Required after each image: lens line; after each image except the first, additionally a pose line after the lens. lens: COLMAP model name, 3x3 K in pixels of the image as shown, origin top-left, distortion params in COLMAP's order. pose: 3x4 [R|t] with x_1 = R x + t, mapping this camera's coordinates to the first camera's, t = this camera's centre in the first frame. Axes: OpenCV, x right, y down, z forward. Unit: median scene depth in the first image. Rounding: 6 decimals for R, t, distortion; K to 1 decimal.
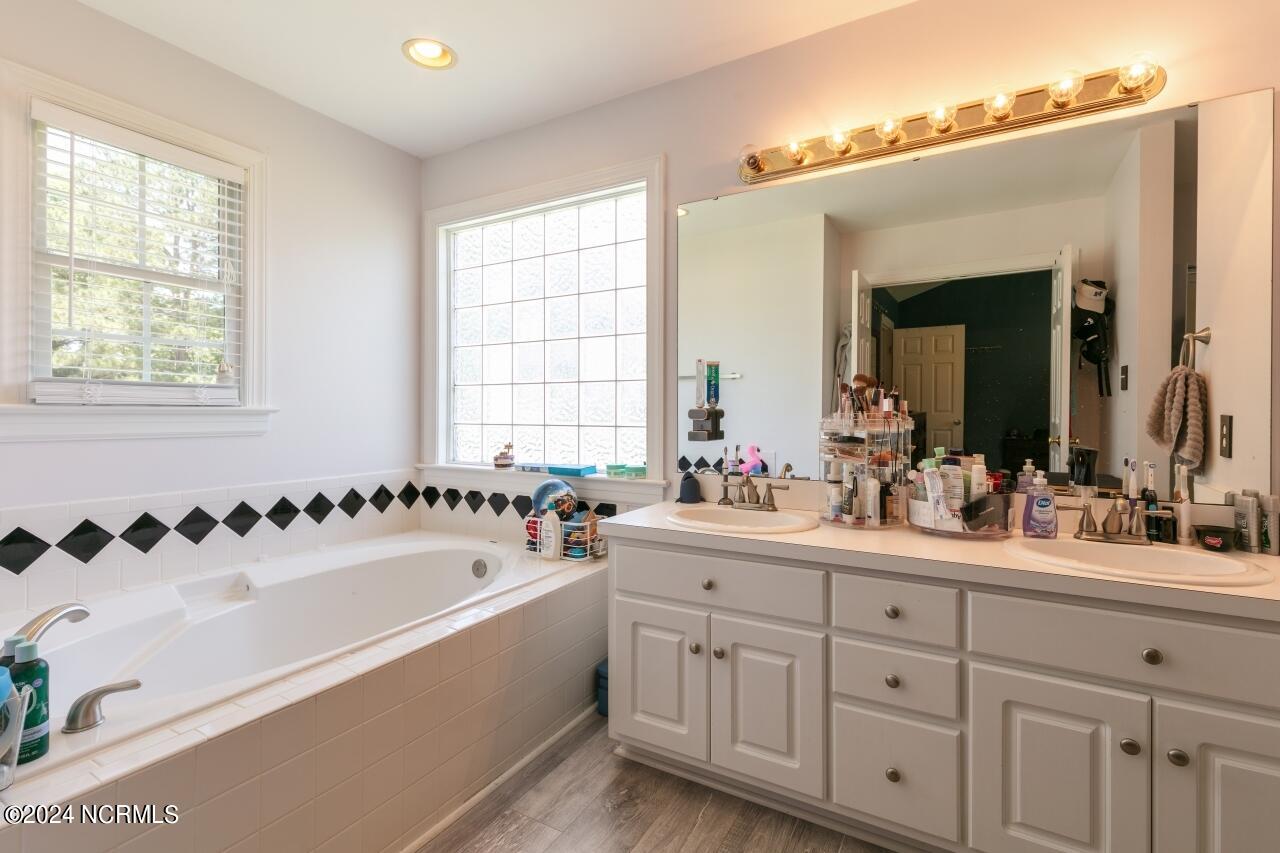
lens RADIAL K [[586.2, 0, 646.2], [0, 586.2, 422.2], [0, 0, 1]] dist [0.008415, -0.001848]
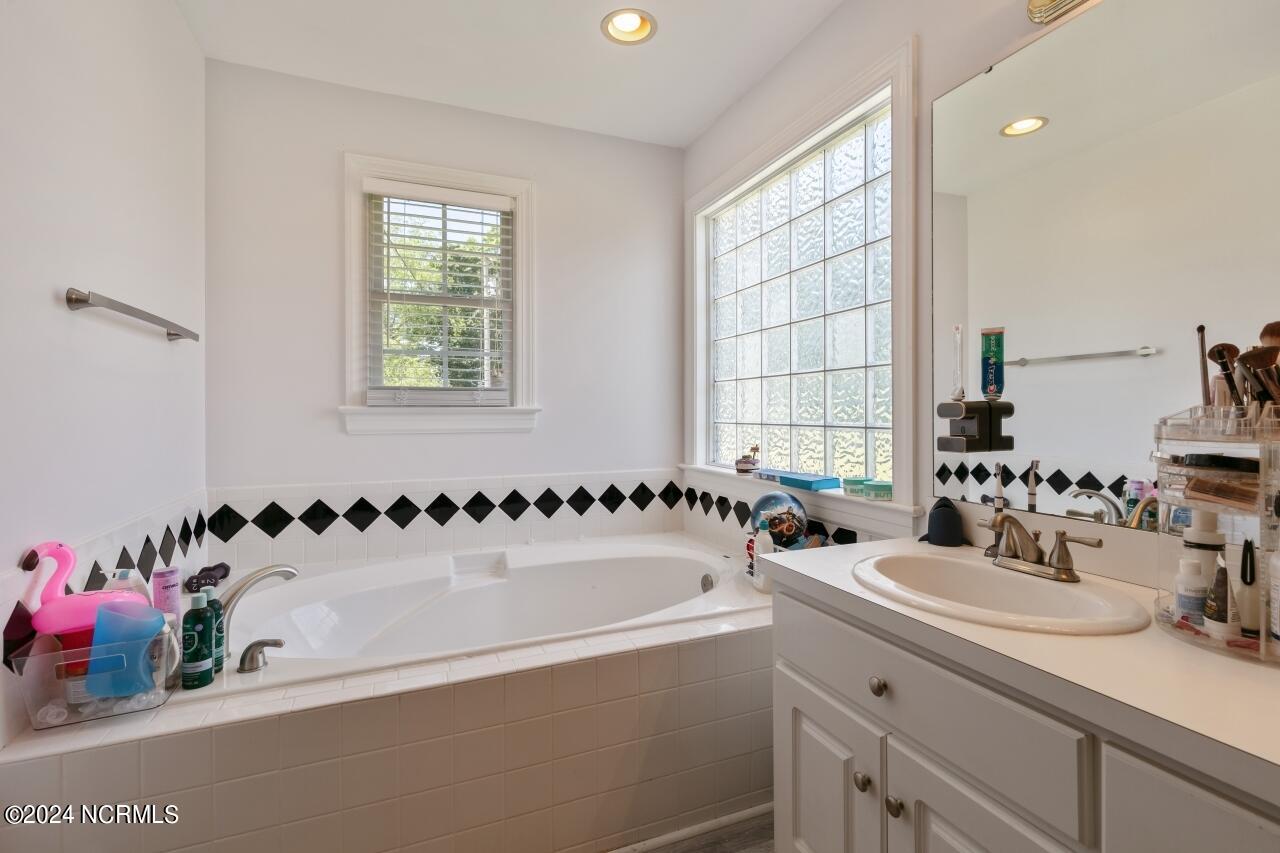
lens RADIAL K [[586.2, 0, 638.1], [0, 586.2, 418.4], [0, 0, 1]] dist [0.008415, -0.001848]
pose [[0.784802, 0.001341, -0.619745, 0.208080], [-0.003121, 0.999994, -0.001788, -0.002526], [0.619738, 0.003338, 0.784802, 0.256475]]
